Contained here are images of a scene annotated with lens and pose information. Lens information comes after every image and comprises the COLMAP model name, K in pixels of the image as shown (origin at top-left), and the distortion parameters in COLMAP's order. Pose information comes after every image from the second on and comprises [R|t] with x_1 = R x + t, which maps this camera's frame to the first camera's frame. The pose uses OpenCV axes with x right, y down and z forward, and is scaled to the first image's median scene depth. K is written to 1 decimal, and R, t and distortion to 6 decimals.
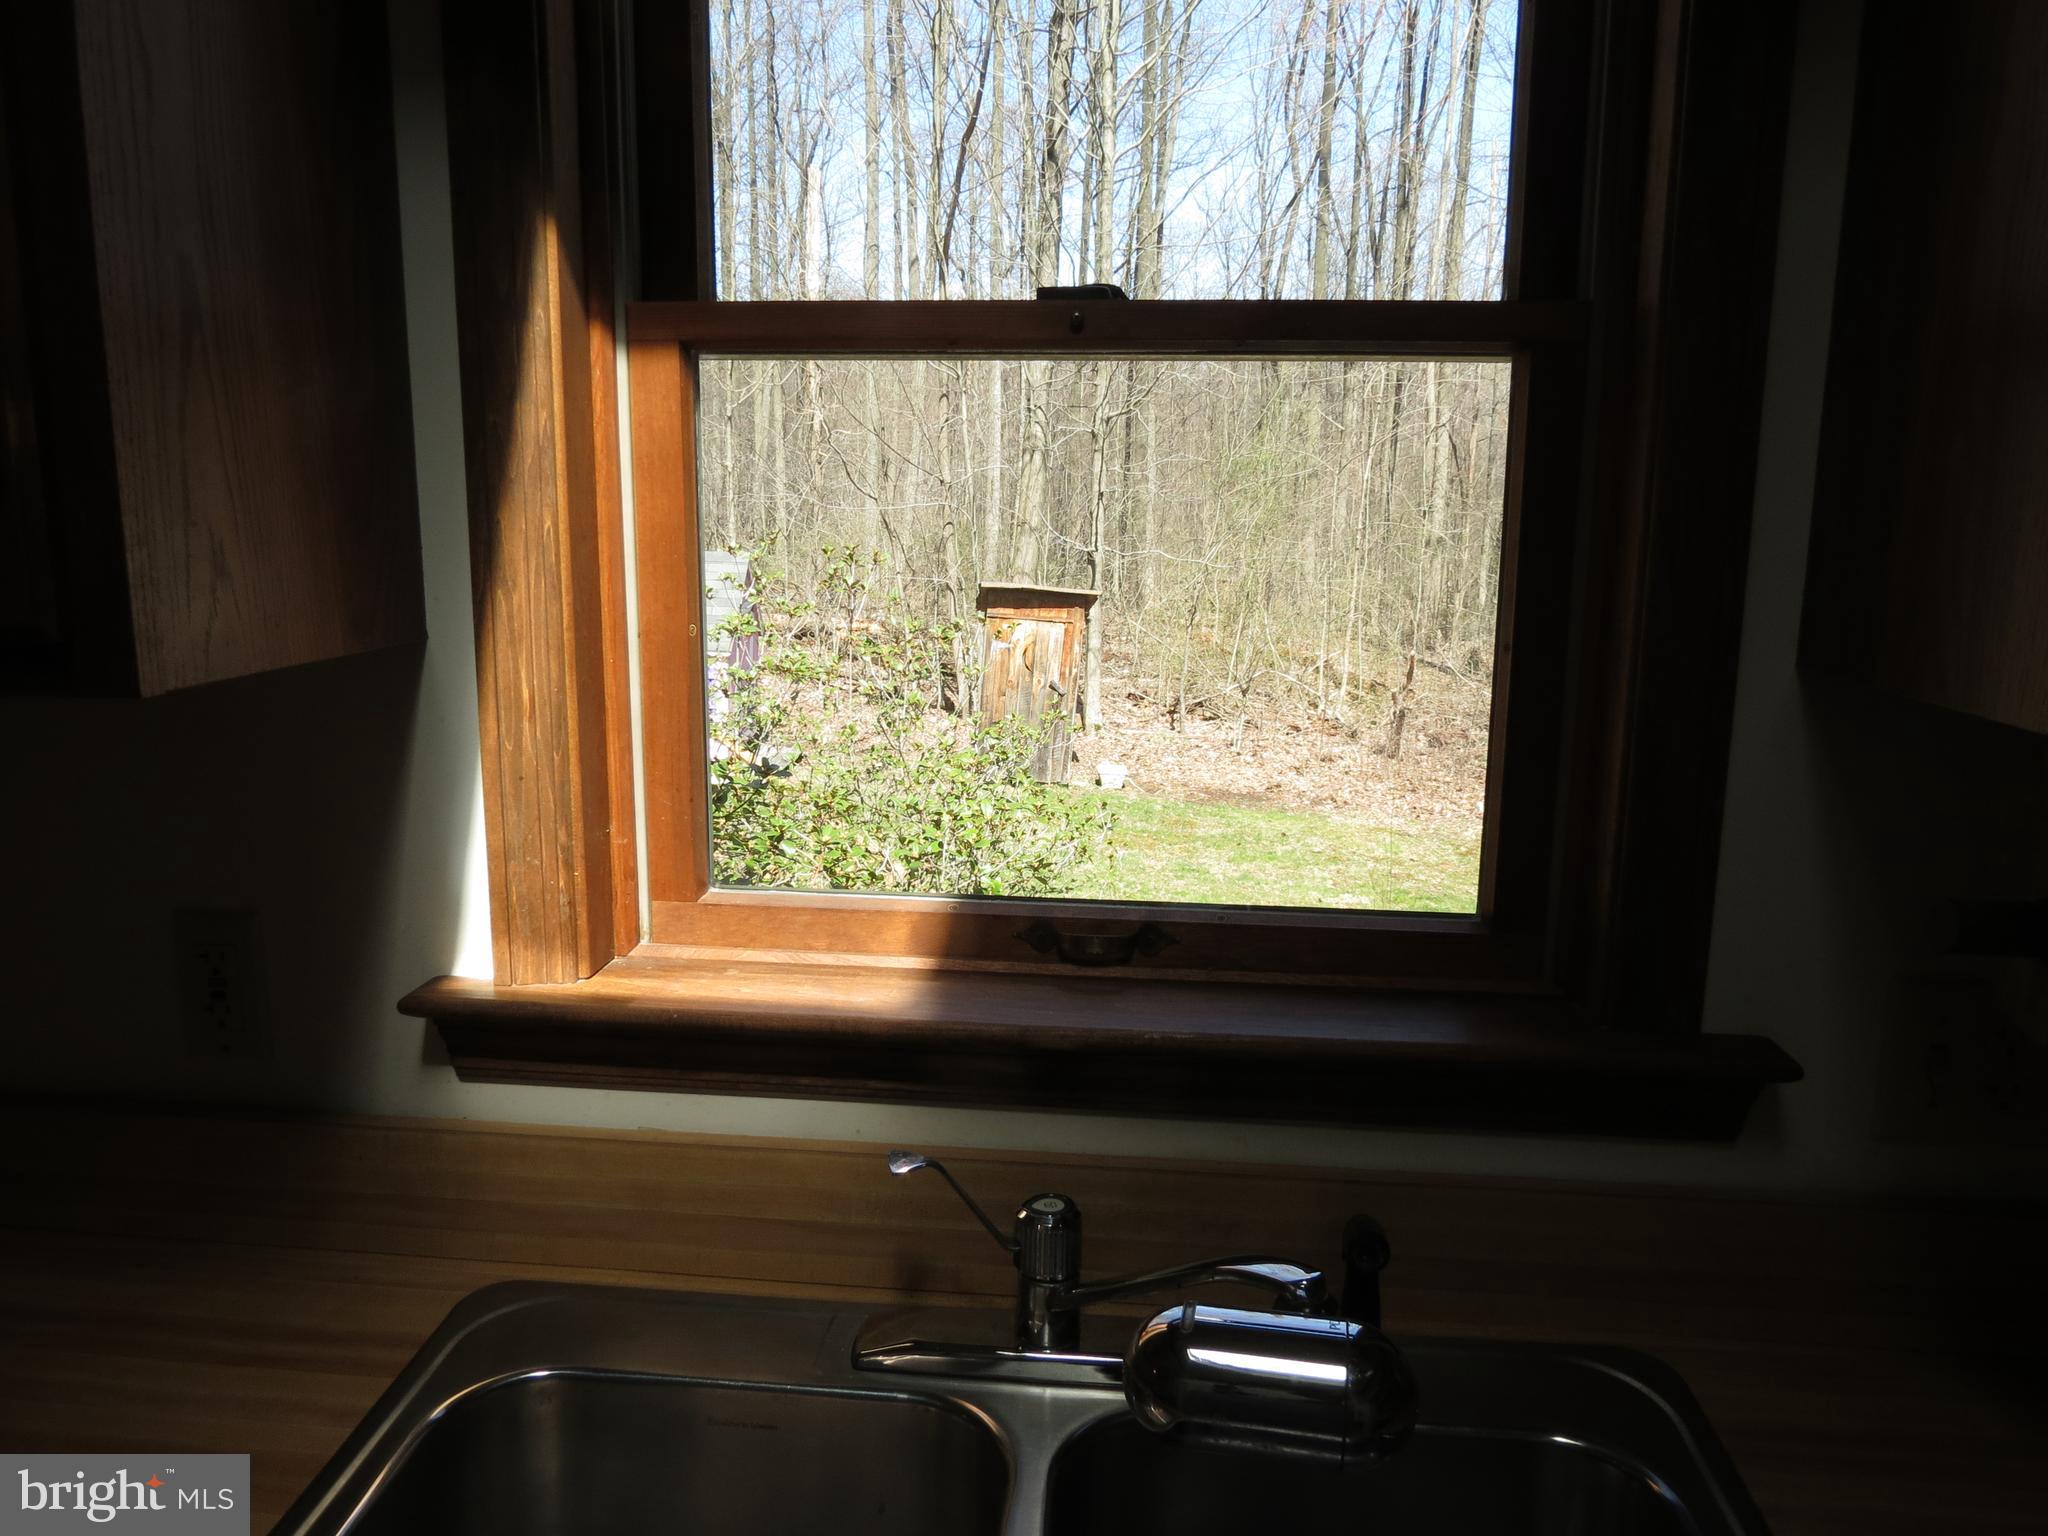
lens RADIAL K [[1456.1, 0, 1024.2], [0, 1456.1, 765.5], [0, 0, 1]] dist [-0.015319, -0.001551]
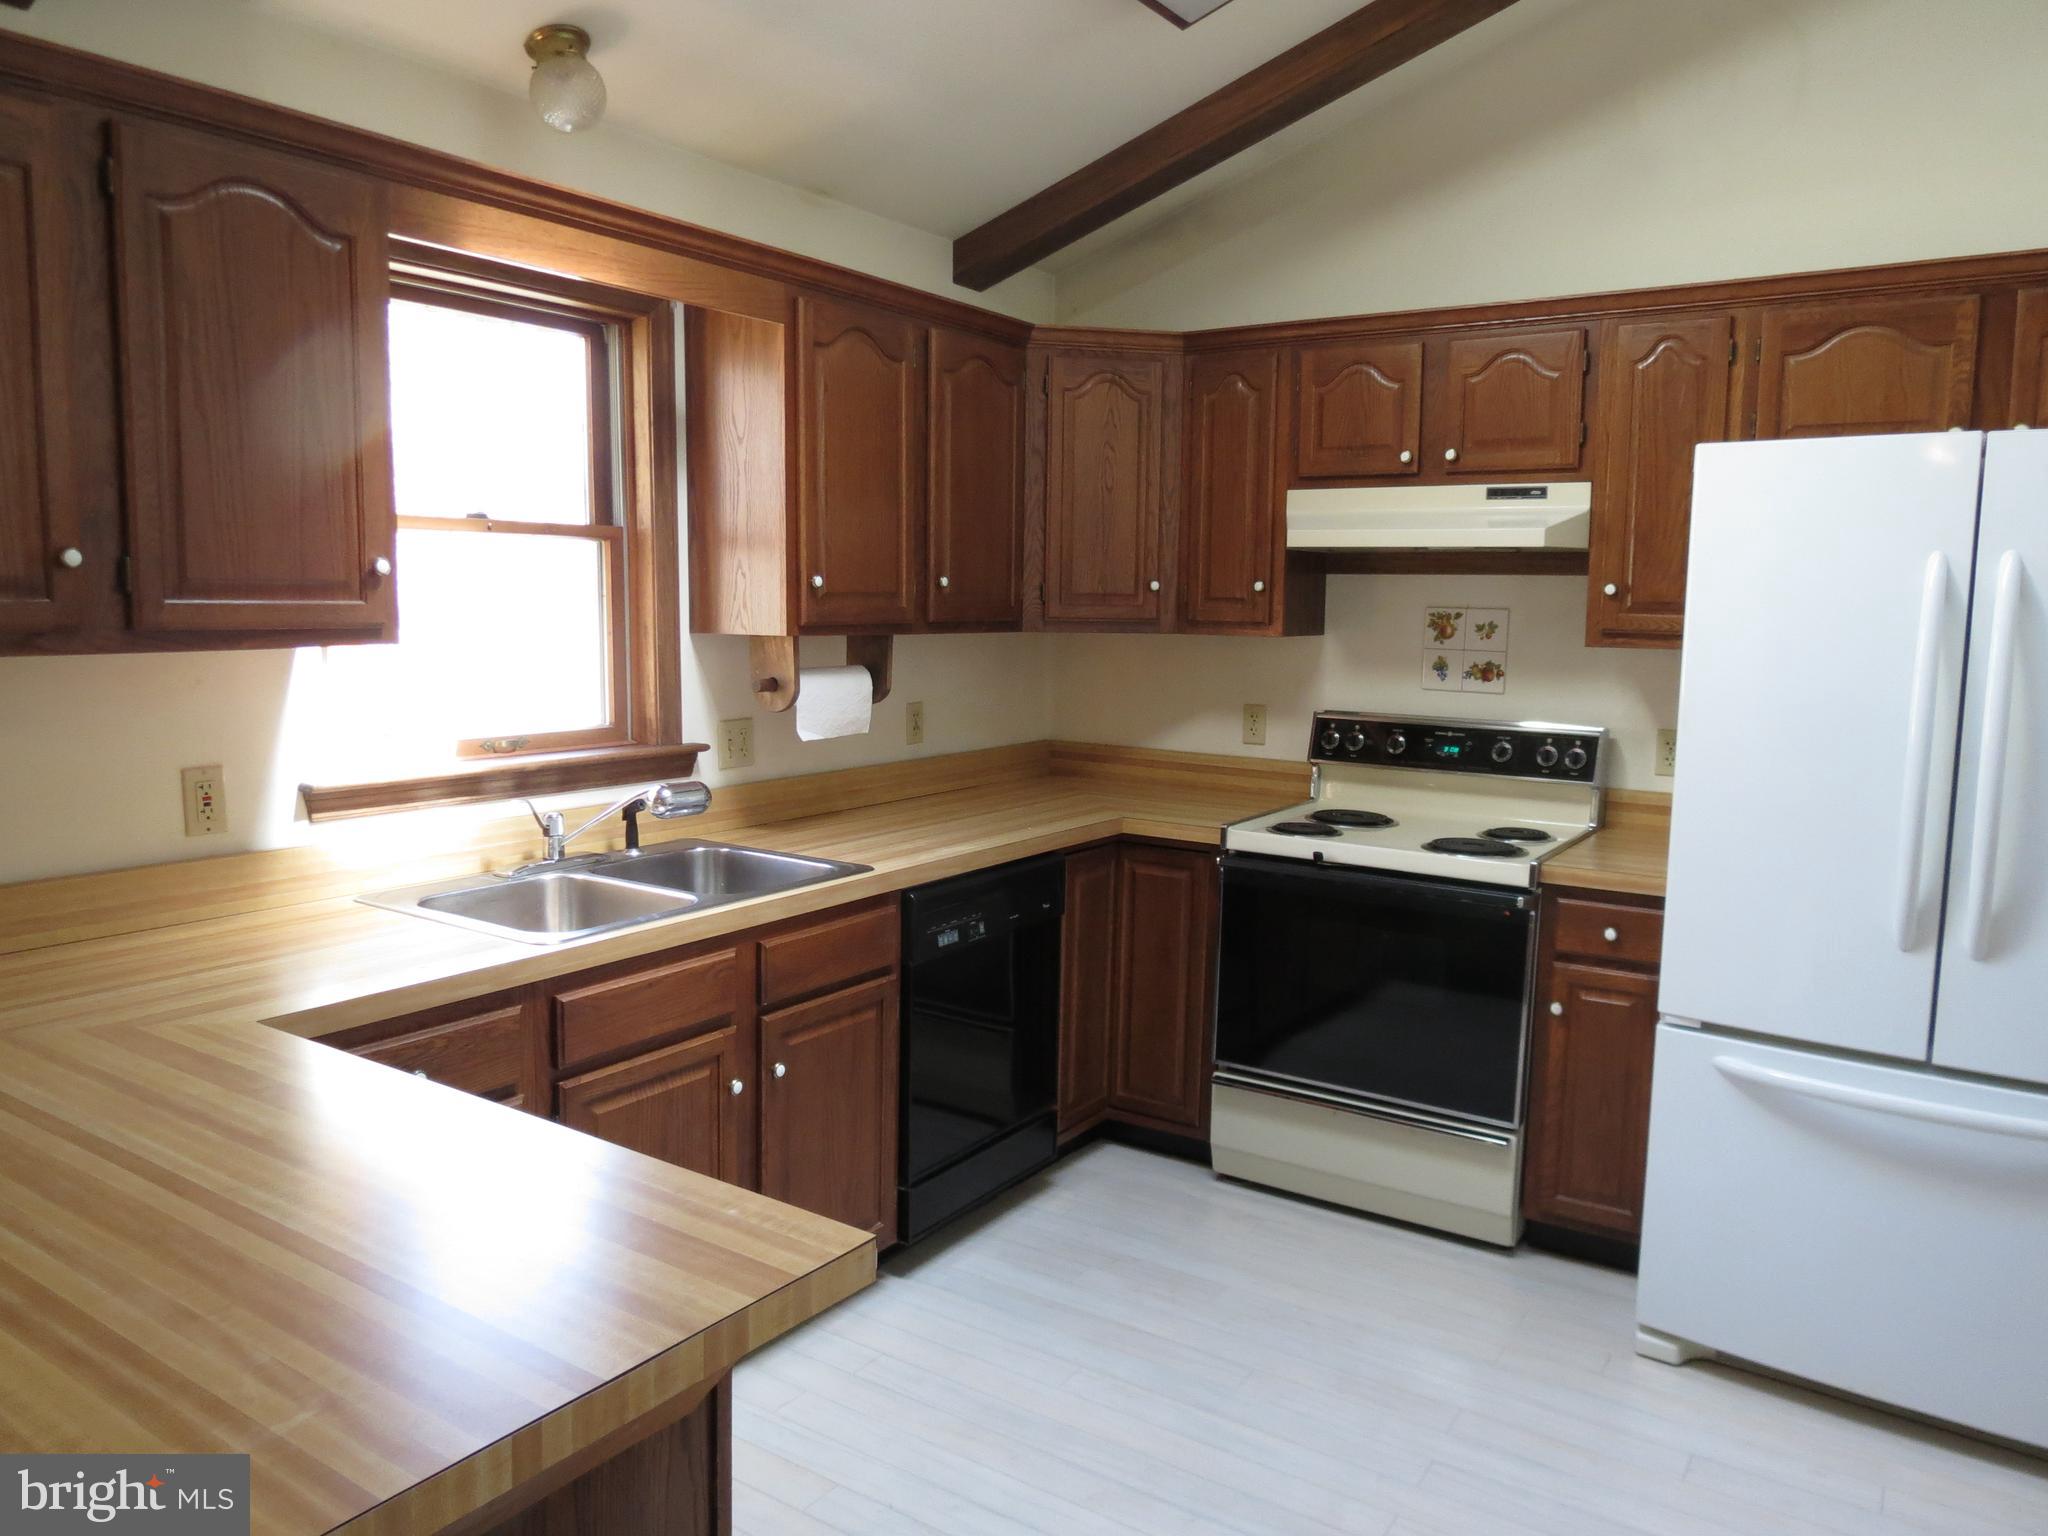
lens RADIAL K [[1456.1, 0, 1015.6], [0, 1456.1, 764.7], [0, 0, 1]] dist [-0.015319, -0.001551]
pose [[0.486269, -0.104315, 0.867560, -1.427633], [0.160334, 0.986644, 0.028766, 0.175898], [-0.858973, 0.125112, 0.496499, -0.921236]]
